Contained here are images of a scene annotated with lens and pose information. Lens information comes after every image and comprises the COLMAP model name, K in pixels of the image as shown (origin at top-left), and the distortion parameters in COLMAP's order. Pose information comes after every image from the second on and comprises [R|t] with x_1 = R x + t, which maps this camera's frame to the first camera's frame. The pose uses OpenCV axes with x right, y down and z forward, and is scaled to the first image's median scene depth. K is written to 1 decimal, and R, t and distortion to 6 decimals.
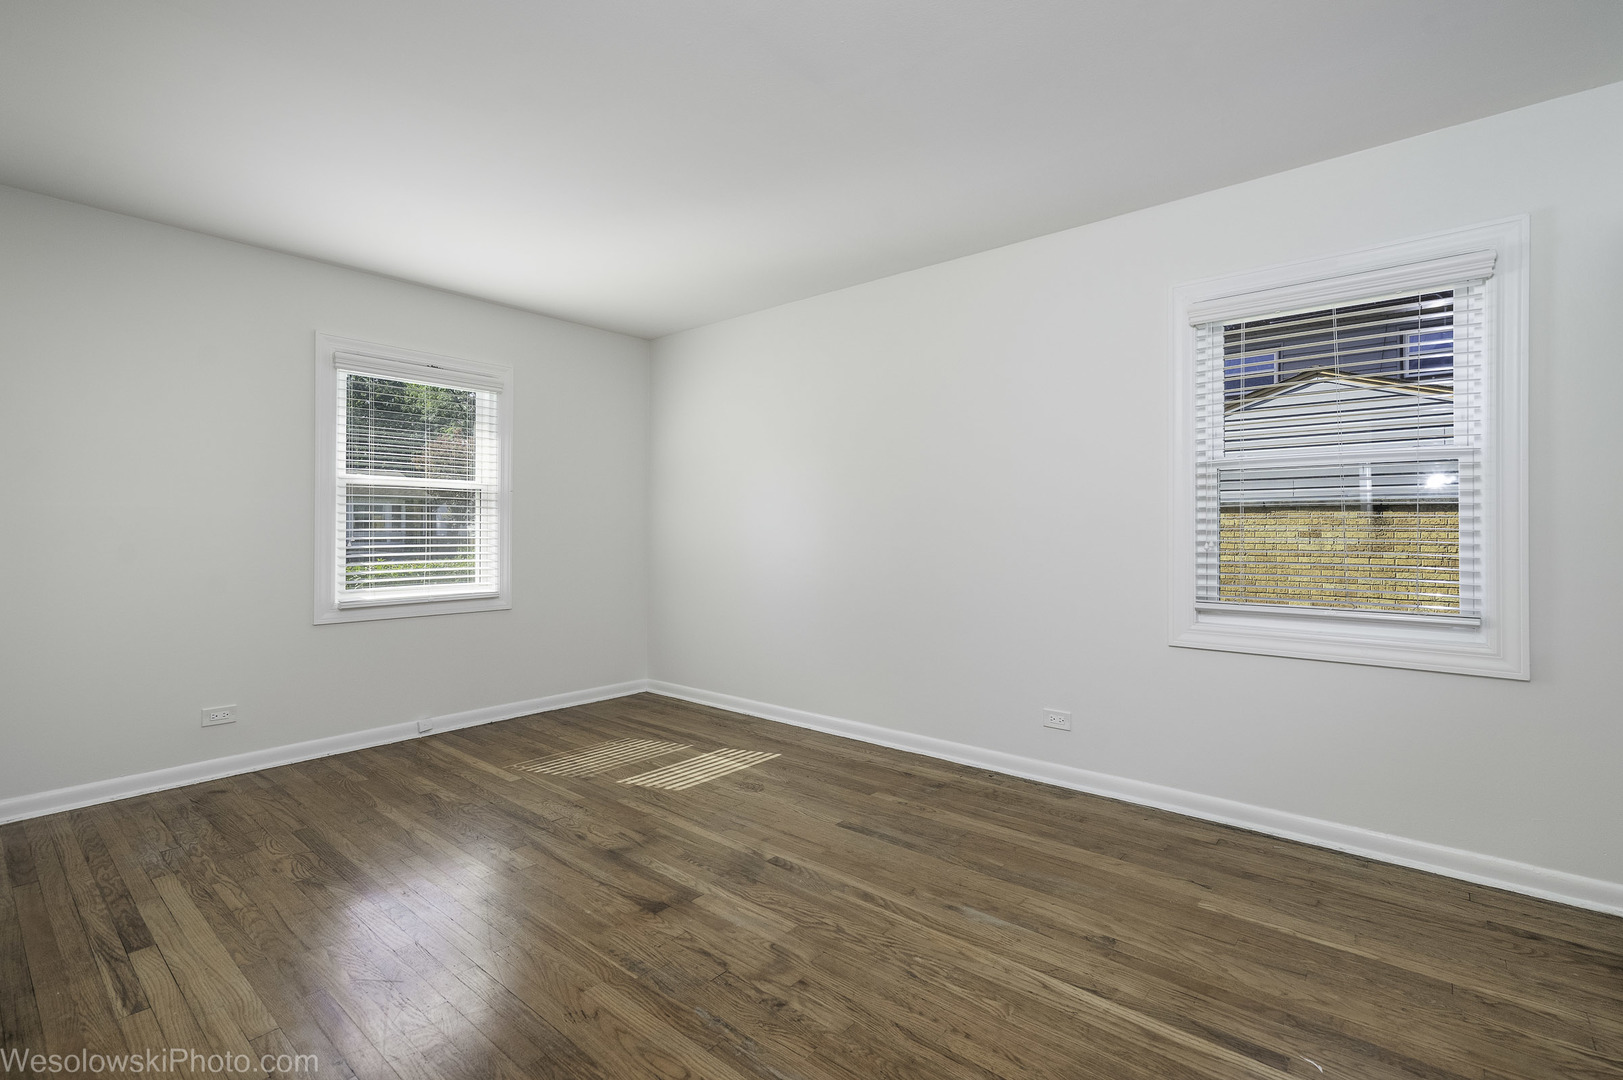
lens RADIAL K [[728.6, 0, 809.5], [0, 728.6, 533.8], [0, 0, 1]] dist [0.001222, 0.000533]
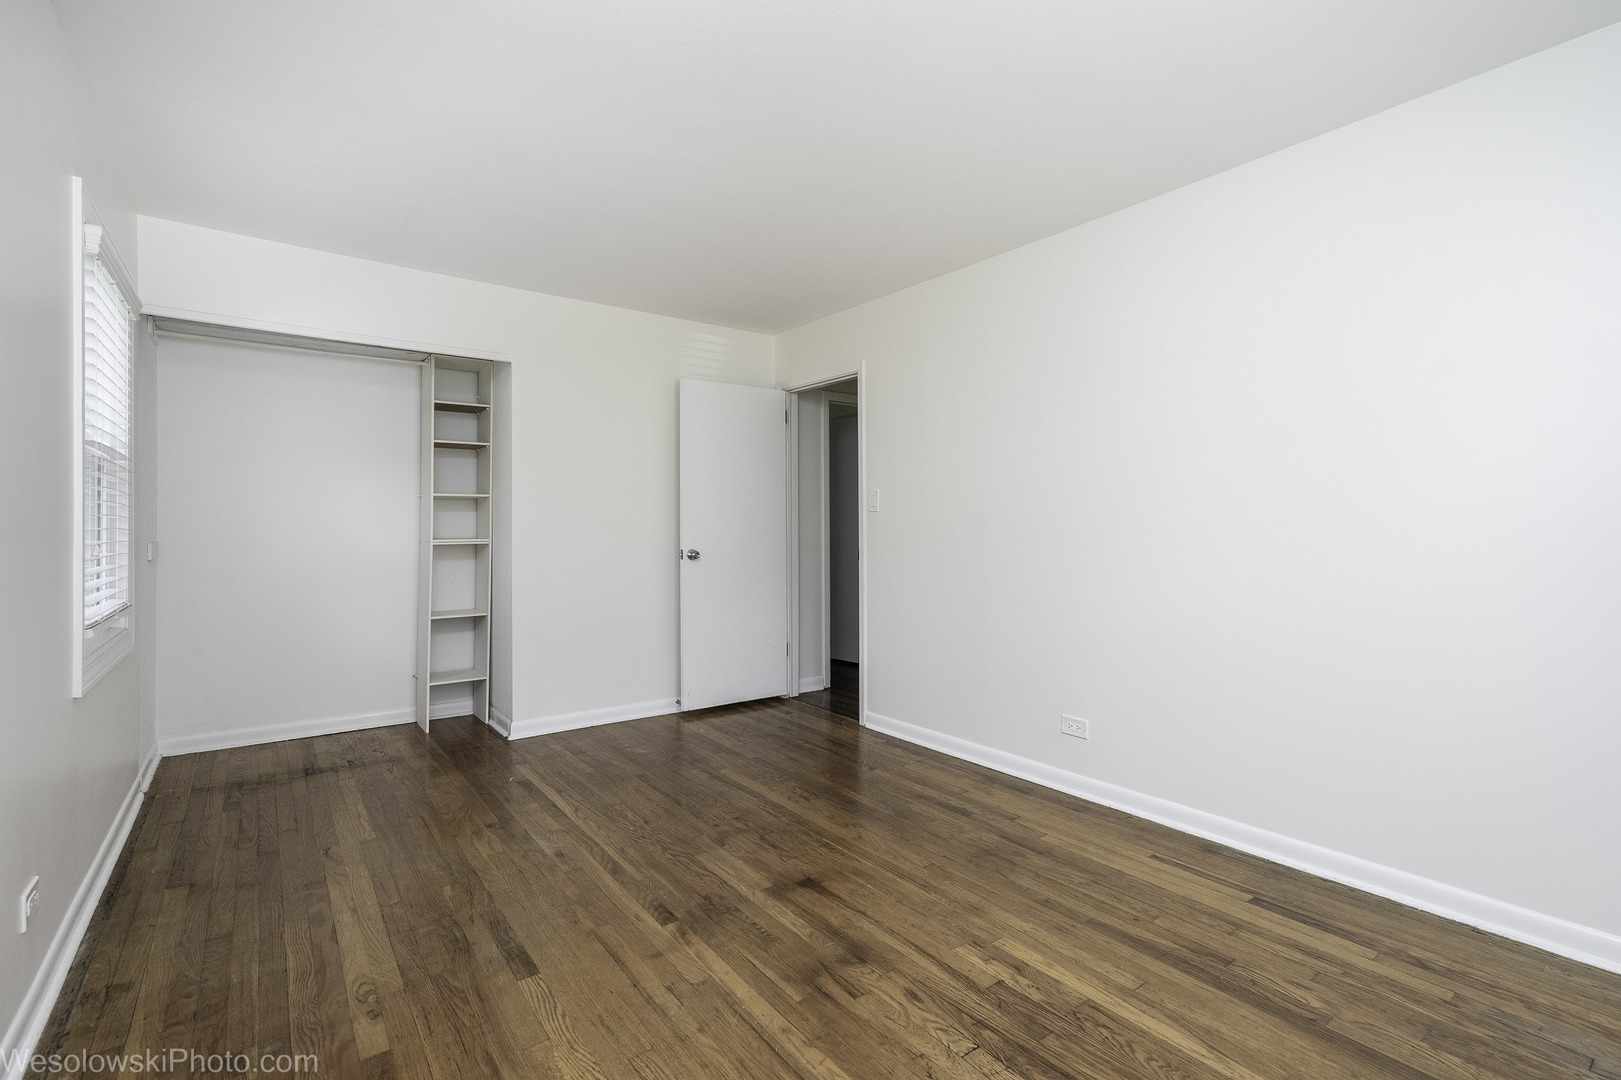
lens RADIAL K [[727.7, 0, 810.2], [0, 727.7, 532.0], [0, 0, 1]] dist [0.001222, 0.000533]
pose [[-0.973701, -0.001070, 0.227825, -0.439750], [0.001802, 0.999921, 0.012400, -0.014663], [-0.227821, 0.012484, -0.973623, 1.955677]]
